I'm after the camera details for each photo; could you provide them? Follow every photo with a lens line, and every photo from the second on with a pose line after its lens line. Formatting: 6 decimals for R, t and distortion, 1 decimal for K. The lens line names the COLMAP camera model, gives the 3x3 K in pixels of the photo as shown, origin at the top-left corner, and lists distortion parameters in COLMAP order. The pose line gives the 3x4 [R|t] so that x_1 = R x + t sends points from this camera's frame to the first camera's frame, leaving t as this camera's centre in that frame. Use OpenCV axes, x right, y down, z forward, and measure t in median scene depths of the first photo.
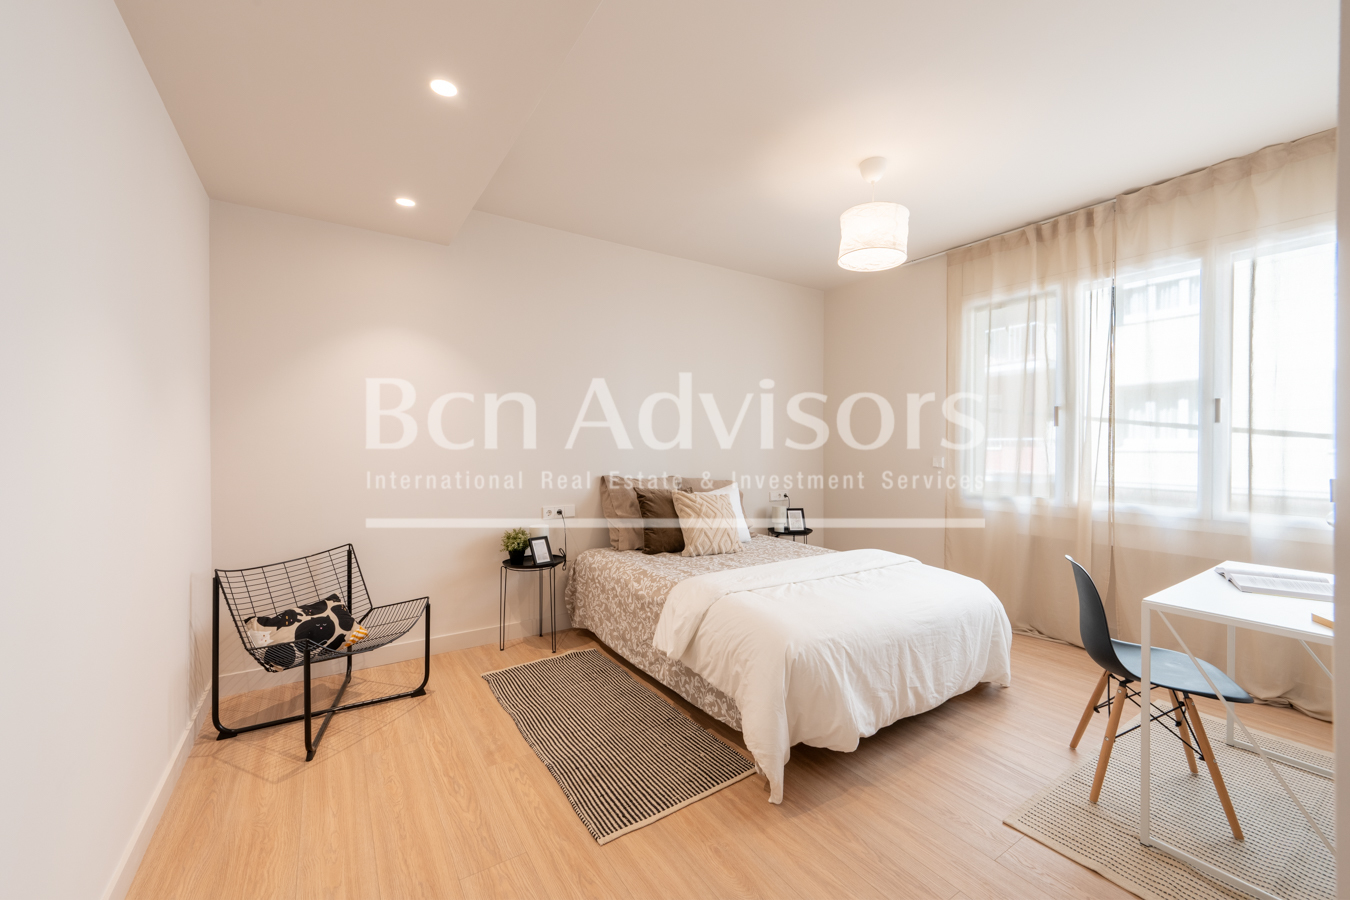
lens RADIAL K [[537.0, 0, 669.8], [0, 537.0, 440.7], [0, 0, 1]] dist [0.001334, 0.001331]
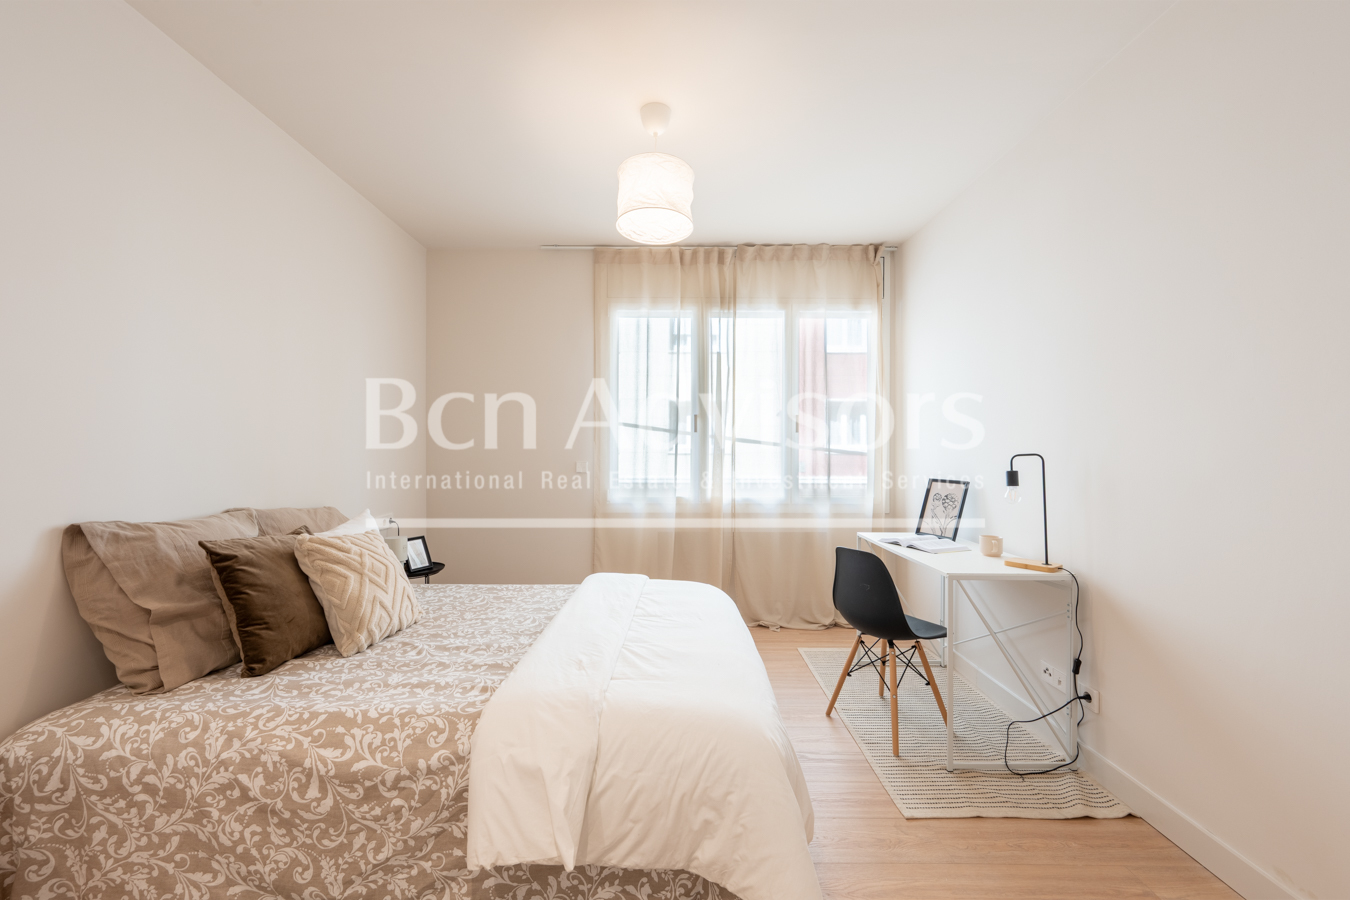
lens RADIAL K [[537.0, 0, 674.8], [0, 537.0, 443.5], [0, 0, 1]] dist [0.001334, 0.001331]
pose [[0.540215, 0.006994, 0.841498, -0.284537], [-0.004964, 0.999975, -0.005124, 0.003585], [-0.841512, -0.001409, 0.540236, 0.486791]]
